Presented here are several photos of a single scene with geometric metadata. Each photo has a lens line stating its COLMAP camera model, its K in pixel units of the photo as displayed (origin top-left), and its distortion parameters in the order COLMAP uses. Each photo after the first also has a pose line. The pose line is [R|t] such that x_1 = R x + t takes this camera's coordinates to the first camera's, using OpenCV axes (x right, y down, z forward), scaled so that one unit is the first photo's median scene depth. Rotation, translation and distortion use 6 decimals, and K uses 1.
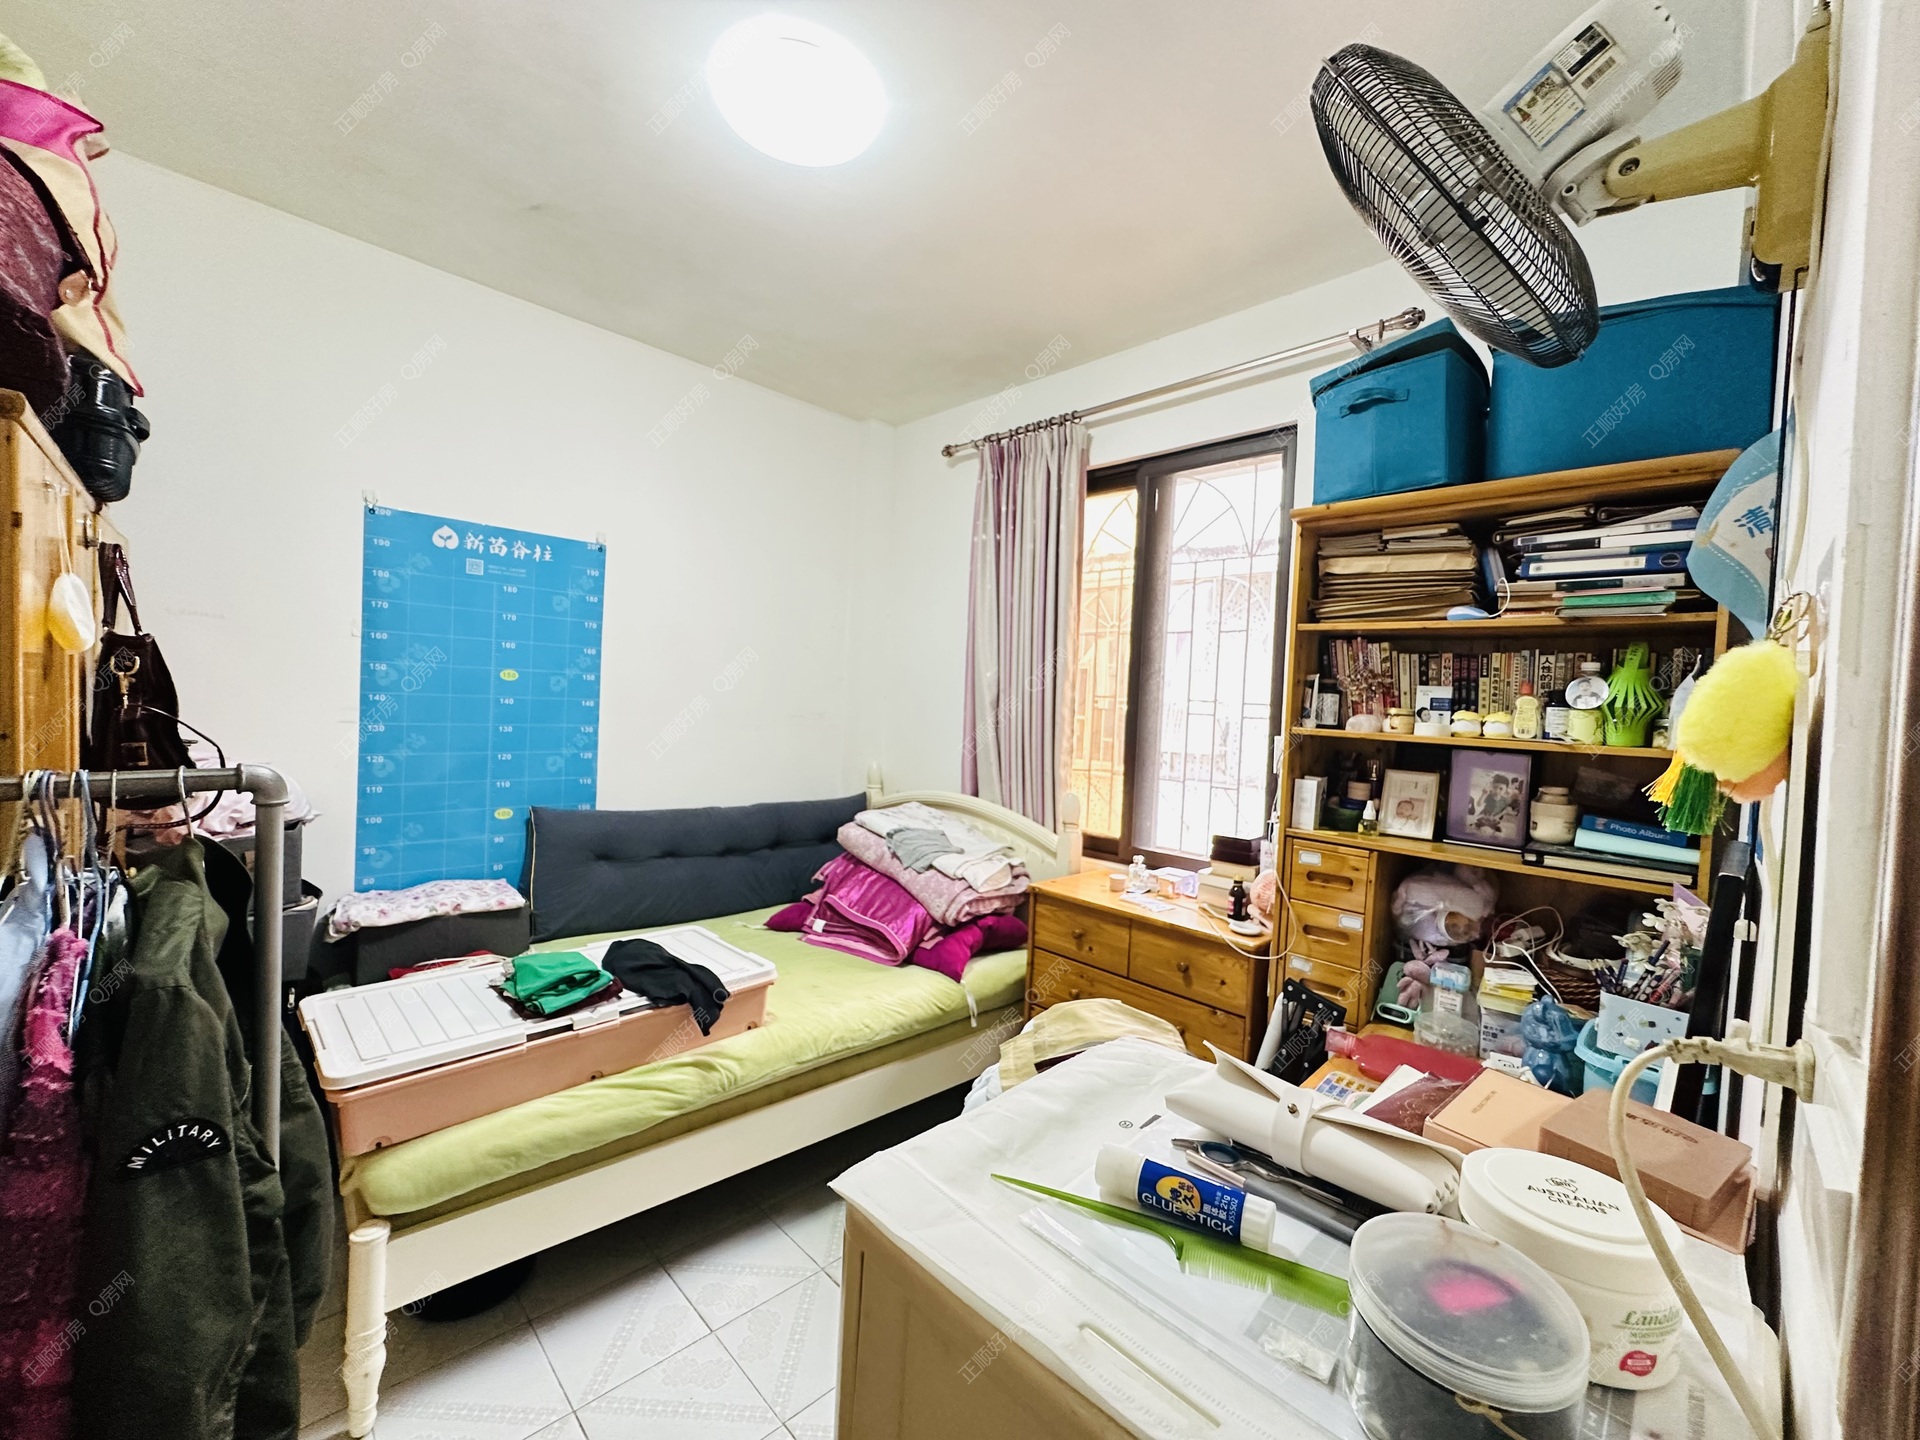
lens RADIAL K [[777.4, 0, 962.8], [0, 777.4, 717.1], [0, 0, 1]] dist [0.000892, 0.000204]
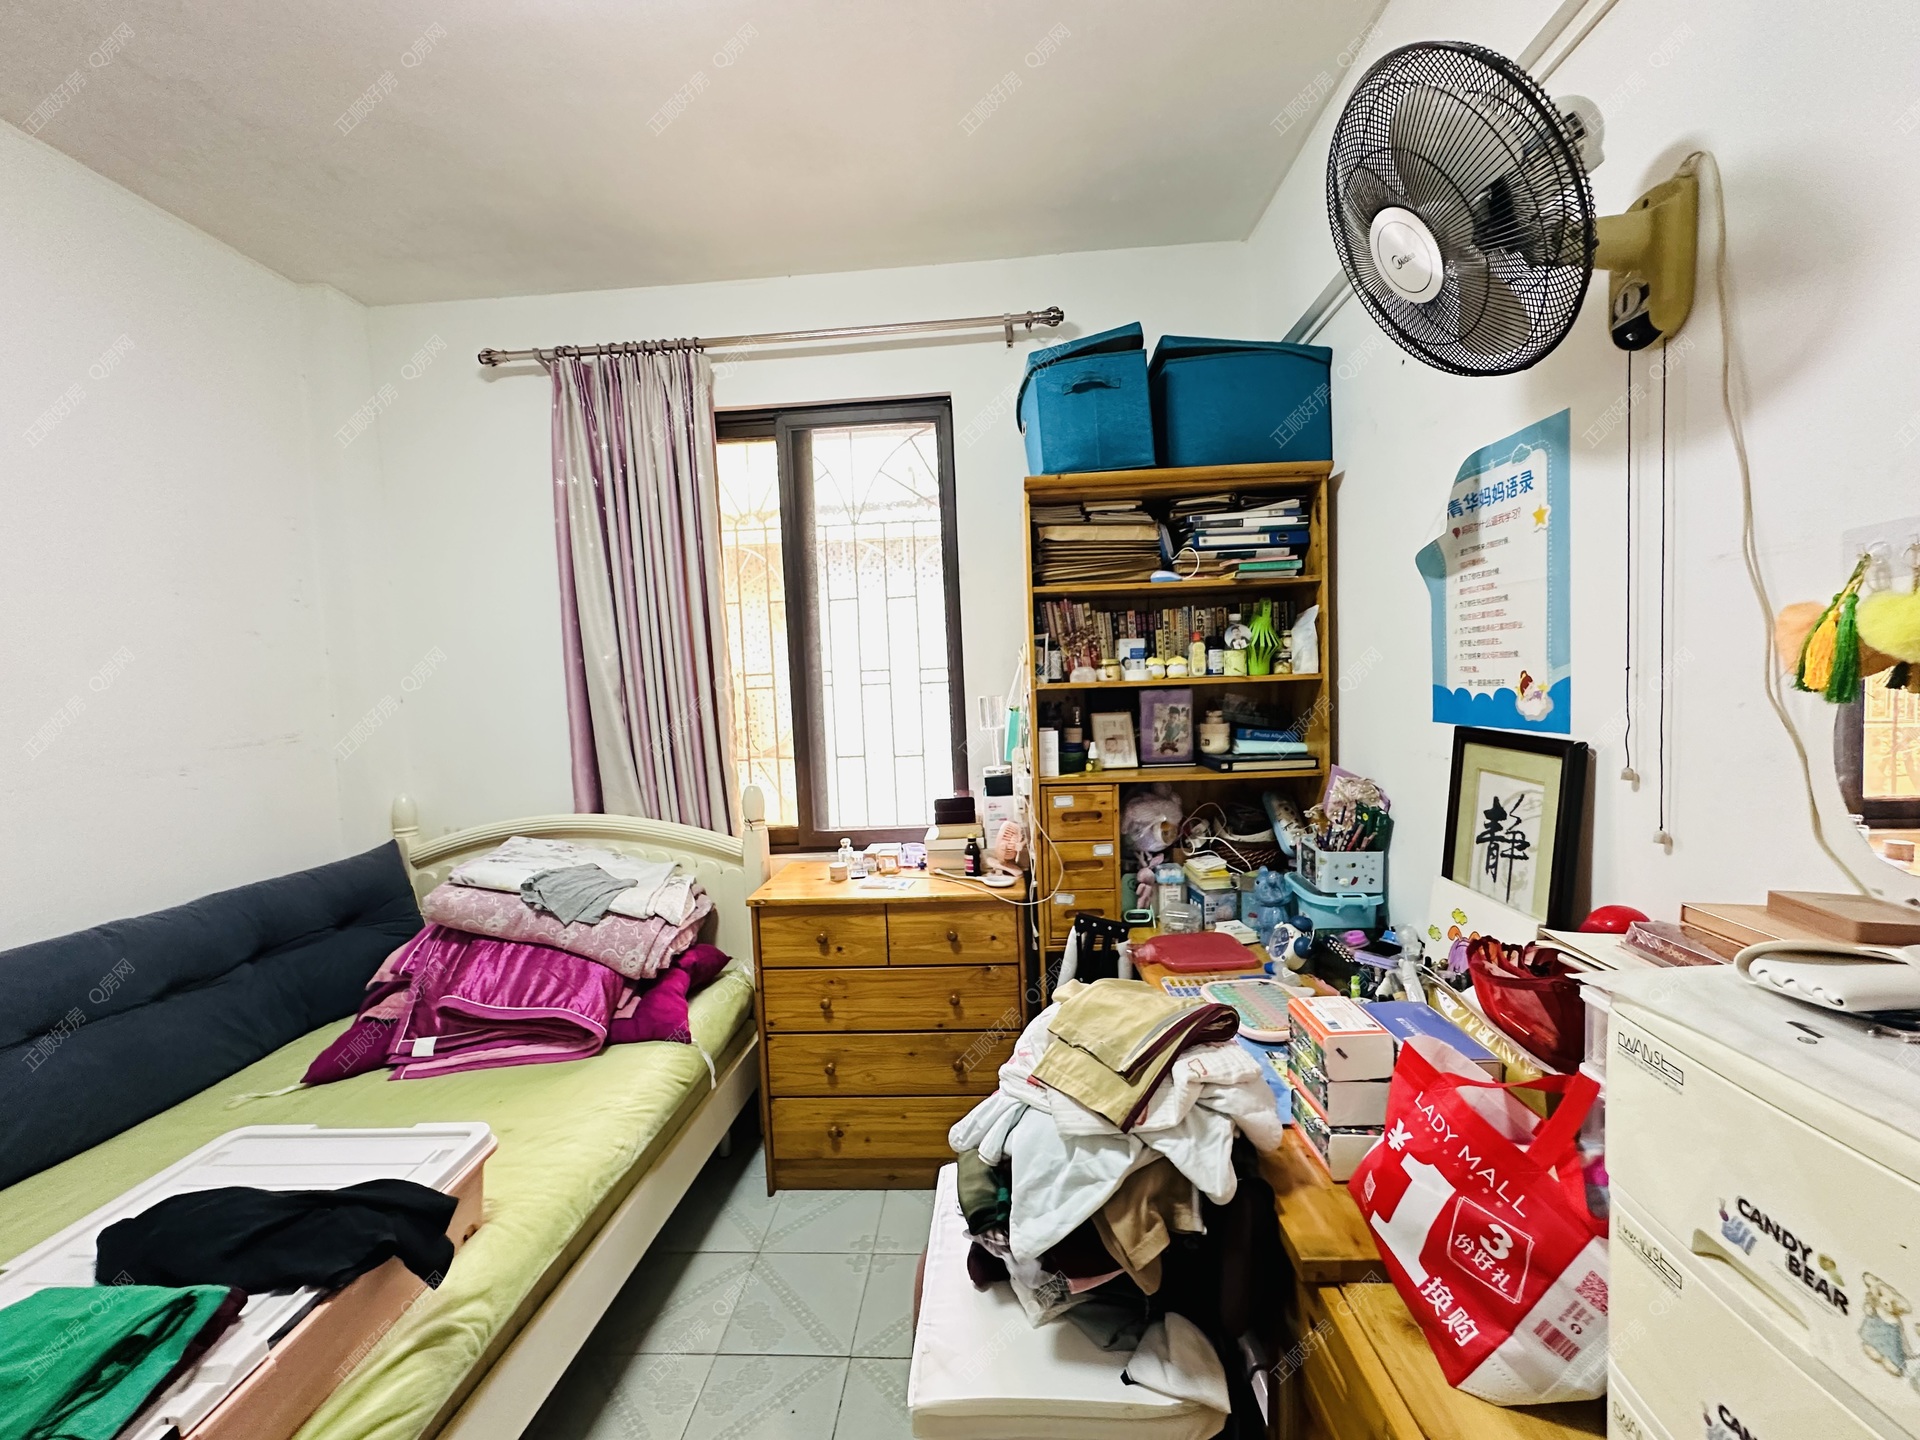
lens RADIAL K [[766.9, 0, 955.3], [0, 766.9, 718.1], [0, 0, 1]] dist [-0.003686, 0.000320]
pose [[0.738898, -0.113238, 0.664234, -0.362273], [0.091244, 0.993513, 0.067873, -0.021940], [-0.667610, 0.010456, 0.744437, 0.291537]]
